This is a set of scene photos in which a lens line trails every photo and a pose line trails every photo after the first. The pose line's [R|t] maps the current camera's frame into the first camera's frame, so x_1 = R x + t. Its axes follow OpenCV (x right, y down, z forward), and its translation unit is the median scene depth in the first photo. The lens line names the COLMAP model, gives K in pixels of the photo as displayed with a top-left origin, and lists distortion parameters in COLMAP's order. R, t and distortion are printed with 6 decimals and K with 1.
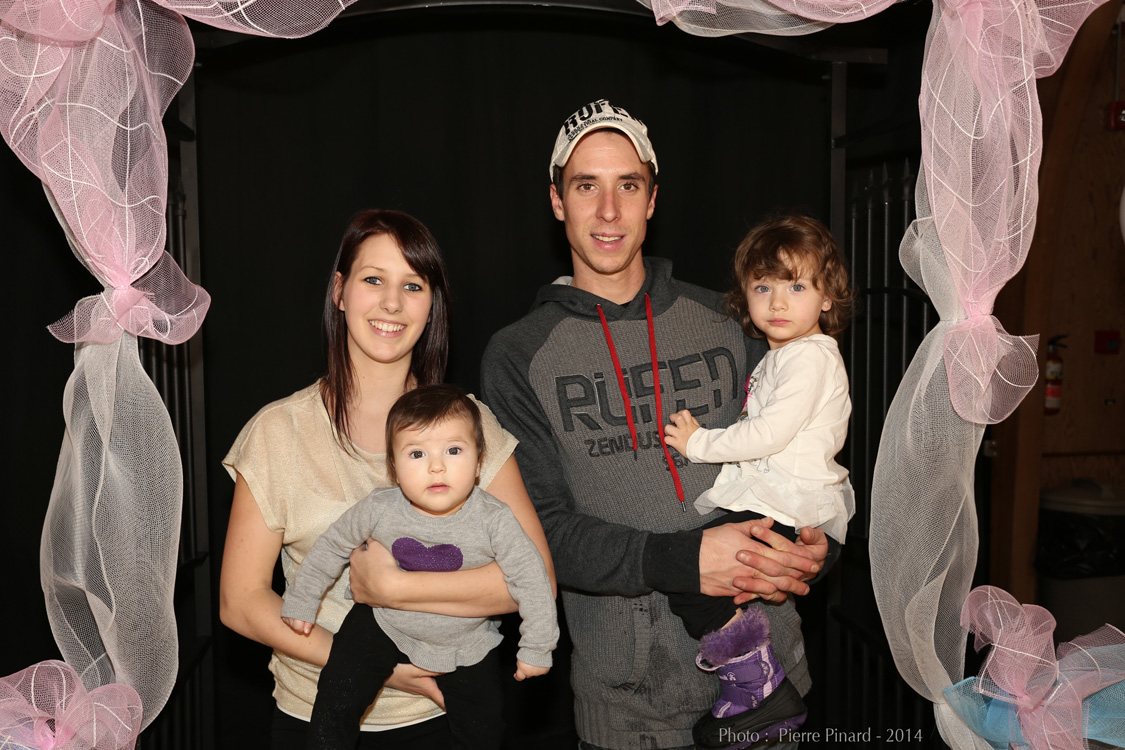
lens RADIAL K [[996.7, 0, 562.5], [0, 996.7, 375.0], [0, 0, 1]] dist [0.016670, 0.021786]
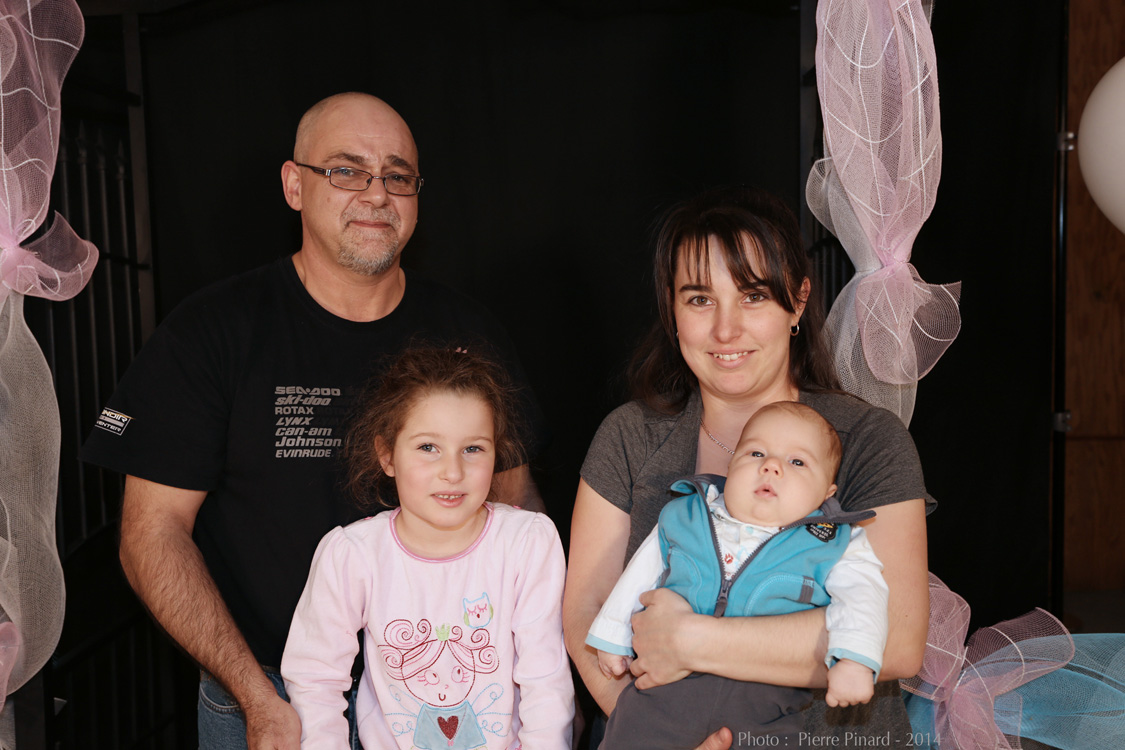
lens RADIAL K [[1067.2, 0, 562.5], [0, 1067.2, 375.0], [0, 0, 1]] dist [0.003020, 0.080789]
pose [[0.984576, 0.002936, -0.174933, 0.312931], [0.001209, 0.999721, 0.023582, 0.017983], [0.174953, -0.023430, 0.984298, -0.003462]]
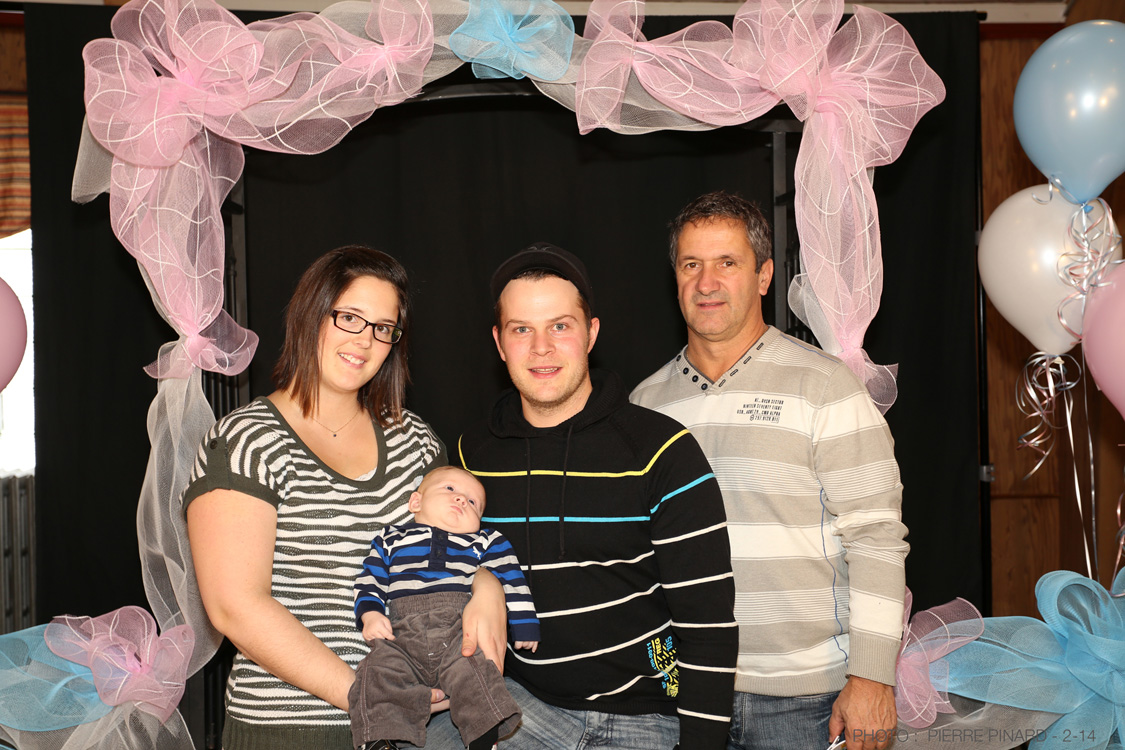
lens RADIAL K [[1219.5, 0, 562.5], [0, 1219.5, 375.0], [0, 0, 1]] dist [0.015321, 0.111380]
pose [[0.995630, -0.008606, -0.092990, 0.212816], [0.005380, 0.999376, -0.034897, 0.026226], [0.093232, 0.034244, 0.995055, -0.596616]]
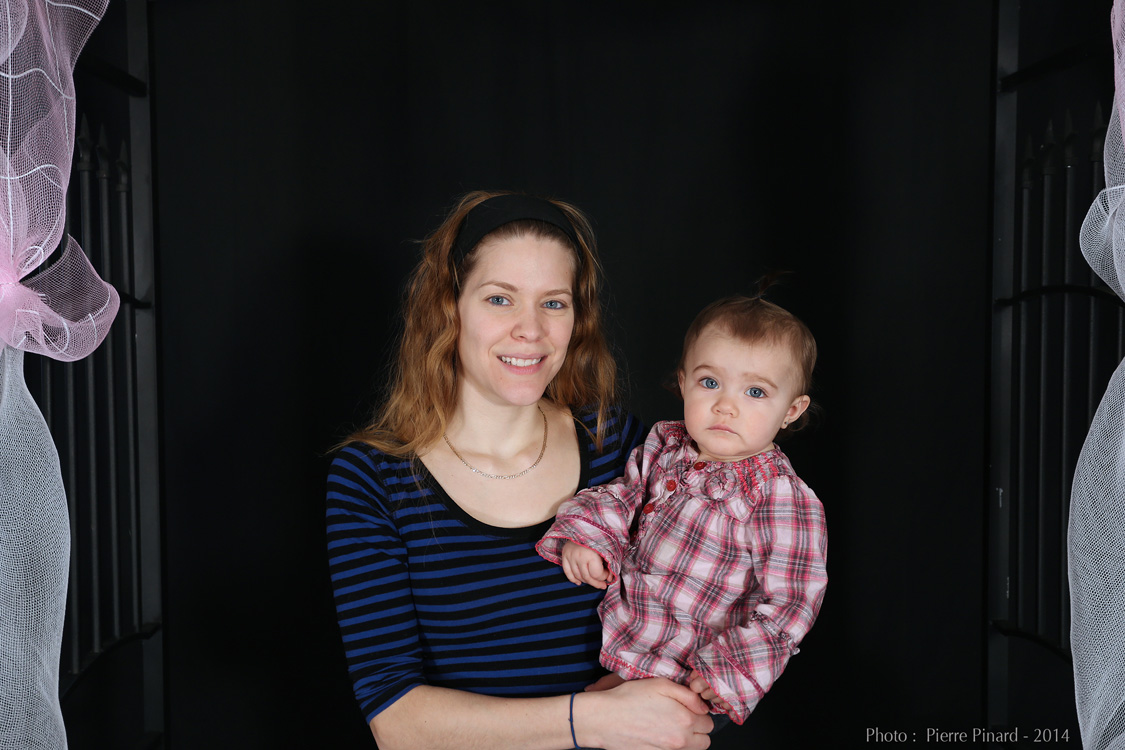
lens RADIAL K [[1219.5, 0, 562.5], [0, 1219.5, 375.0], [0, 0, 1]] dist [0.015321, 0.111380]
pose [[0.992972, 0.009532, -0.117967, 0.088040], [-0.010792, 0.999891, -0.010042, -0.013904], [0.117859, 0.011244, 0.992967, 0.117070]]
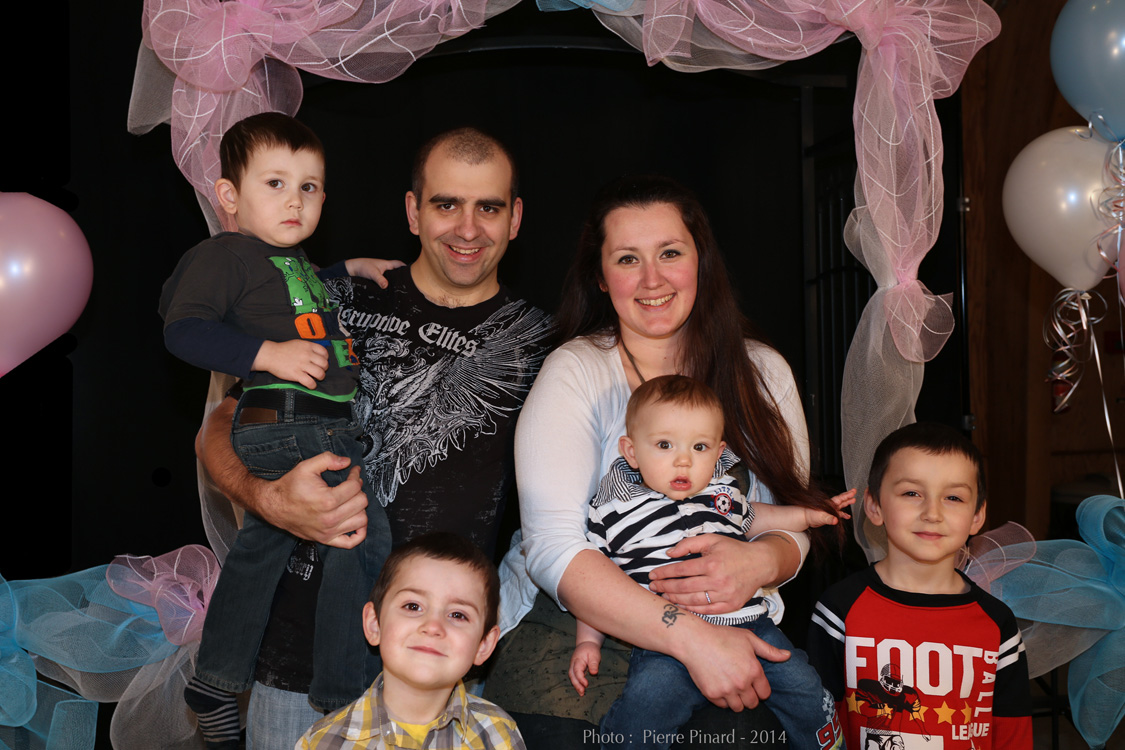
lens RADIAL K [[1067.2, 0, 562.5], [0, 1067.2, 375.0], [0, 0, 1]] dist [0.003020, 0.080789]
pose [[0.999495, -0.017978, -0.026214, 0.009558], [0.017006, 0.999177, -0.036834, 0.111198], [0.026855, 0.036370, 0.998978, -0.406511]]
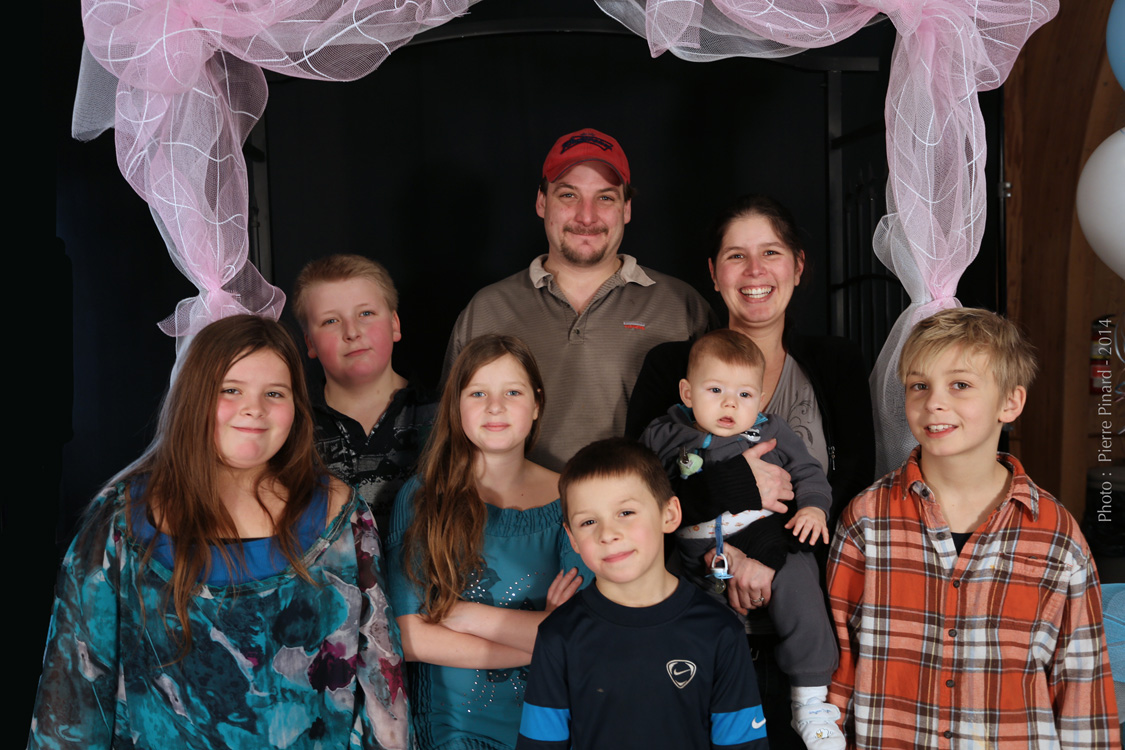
lens RADIAL K [[1035.6, 0, 562.5], [0, 1035.6, 375.0], [0, 0, 1]] dist [0.012954, 0.019427]
pose [[0.998082, -0.018239, -0.059162, 0.053111], [0.018581, 0.999814, 0.005234, 0.015881], [0.059055, -0.006323, 0.998235, -0.225800]]
